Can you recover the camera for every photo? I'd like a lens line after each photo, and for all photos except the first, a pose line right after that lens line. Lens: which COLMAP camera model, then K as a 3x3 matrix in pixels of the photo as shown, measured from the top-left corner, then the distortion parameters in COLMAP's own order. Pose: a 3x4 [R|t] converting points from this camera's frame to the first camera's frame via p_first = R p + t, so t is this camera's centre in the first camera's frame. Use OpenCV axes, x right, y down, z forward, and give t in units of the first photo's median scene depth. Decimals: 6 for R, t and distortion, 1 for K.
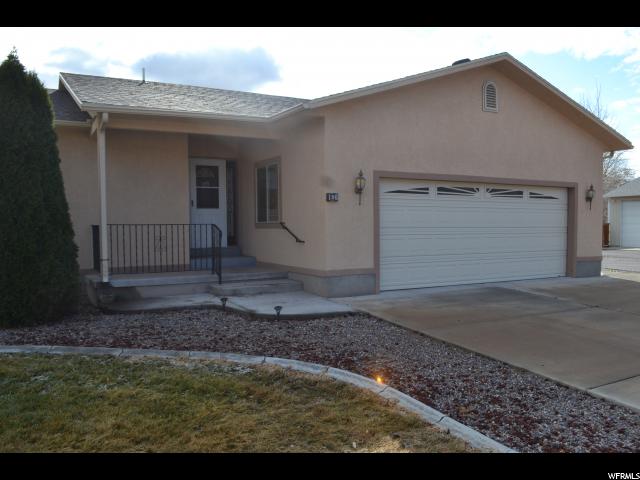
lens RADIAL K [[554.2, 0, 320.0], [0, 554.2, 240.0], [0, 0, 1]] dist [-0.049297, -0.011286]
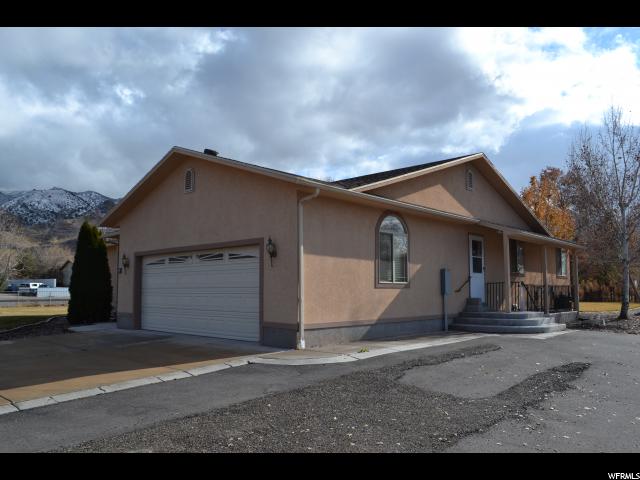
lens RADIAL K [[539.2, 0, 310.7], [0, 539.2, 259.3], [0, 0, 1]] dist [-0.093914, -0.001931]
pose [[0.272549, -0.051548, -0.960760, 1.486310], [-0.019689, 0.998056, -0.059135, -0.020212], [0.961940, 0.035033, 0.271005, 0.924211]]
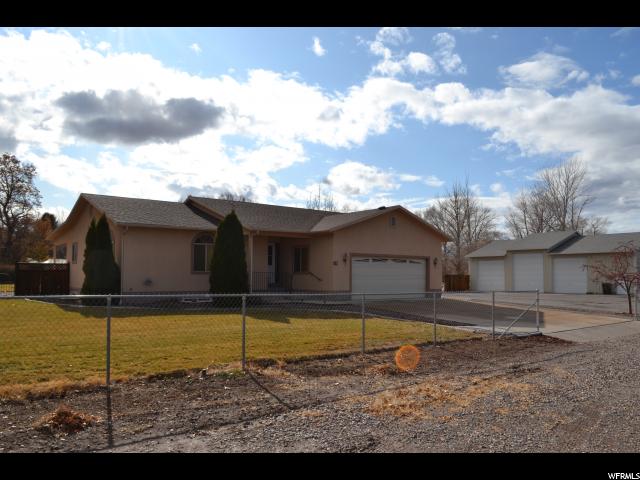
lens RADIAL K [[552.0, 0, 320.0], [0, 552.0, 240.0], [0, 0, 1]] dist [-0.080400, 0.001958]
pose [[0.985086, 0.025415, 0.170174, -0.413063], [-0.010297, 0.995966, -0.089141, 0.040199], [-0.171753, 0.086060, 0.981374, -1.302193]]
